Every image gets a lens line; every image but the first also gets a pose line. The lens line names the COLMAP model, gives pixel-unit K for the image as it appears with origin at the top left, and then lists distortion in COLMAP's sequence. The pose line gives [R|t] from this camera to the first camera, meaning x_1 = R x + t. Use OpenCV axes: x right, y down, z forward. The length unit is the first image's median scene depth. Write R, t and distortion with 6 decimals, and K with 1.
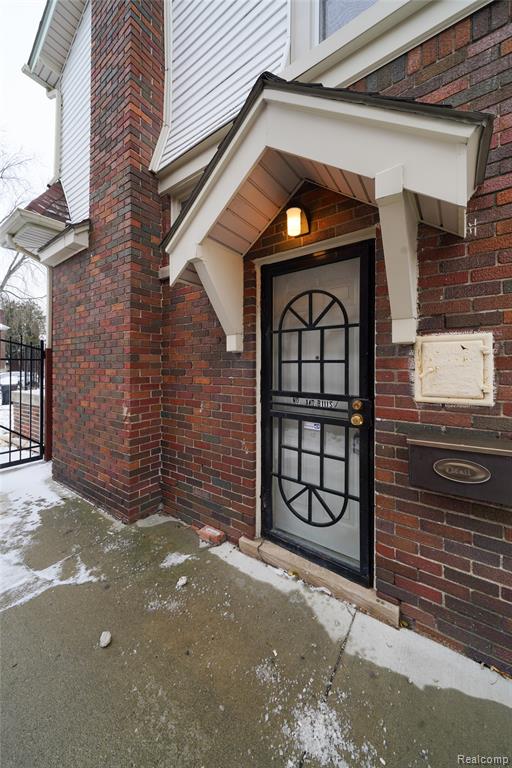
lens RADIAL K [[280.1, 0, 239.4], [0, 280.1, 366.1], [0, 0, 1]] dist [-0.000702, -0.000058]
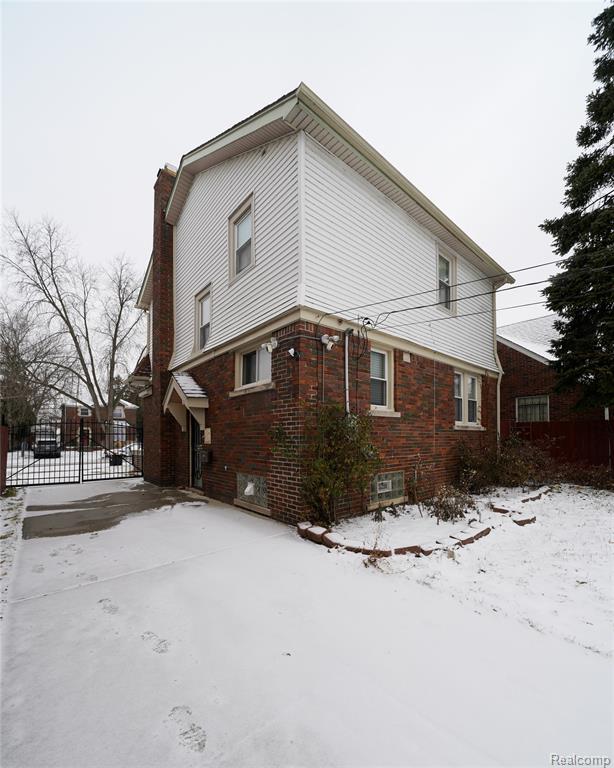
lens RADIAL K [[327.3, 0, 315.8], [0, 327.3, 435.7], [0, 0, 1]] dist [-0.008737, -0.000342]
pose [[0.979686, -0.009593, -0.200308, 1.936521], [0.007824, 0.999923, -0.009622, 0.038933], [0.200385, 0.007859, 0.979686, -2.106259]]
